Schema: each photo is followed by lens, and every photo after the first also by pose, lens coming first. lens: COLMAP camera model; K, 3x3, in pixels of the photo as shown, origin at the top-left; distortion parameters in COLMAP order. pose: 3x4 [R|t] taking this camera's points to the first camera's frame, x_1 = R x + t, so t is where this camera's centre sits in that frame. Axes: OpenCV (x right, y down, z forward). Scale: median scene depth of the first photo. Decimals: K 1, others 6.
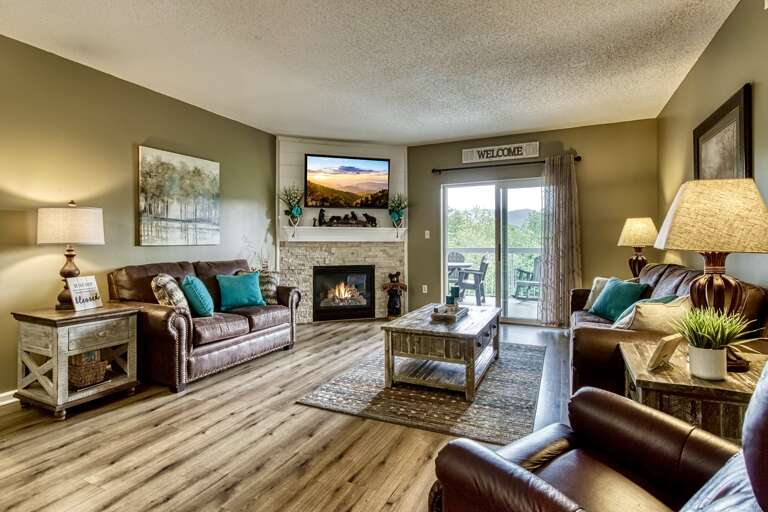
lens RADIAL K [[360.7, 0, 425.0], [0, 360.7, 241.8], [0, 0, 1]] dist [-0.001705, -0.000084]
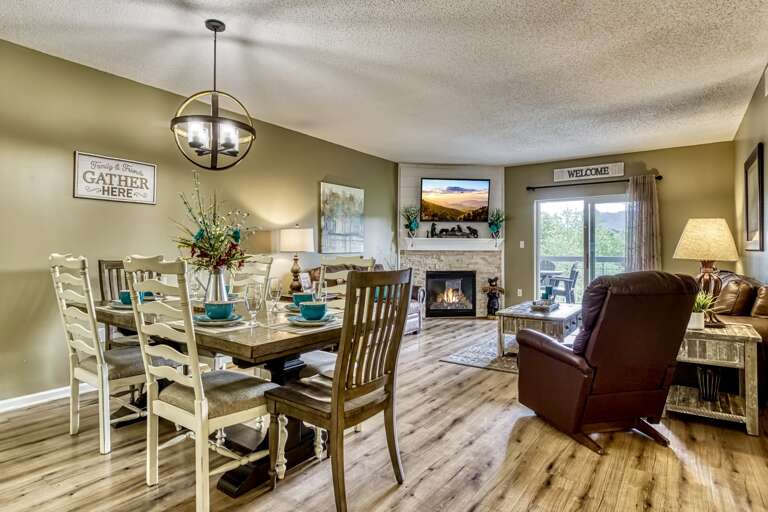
lens RADIAL K [[403.6, 0, 457.0], [0, 403.6, 245.9], [0, 0, 1]] dist [-0.016337, -0.000081]
pose [[0.991976, 0.004818, -0.126334, -0.040566], [-0.005878, 0.999951, -0.008017, -0.005010], [0.126289, 0.008695, 0.991955, -0.314788]]
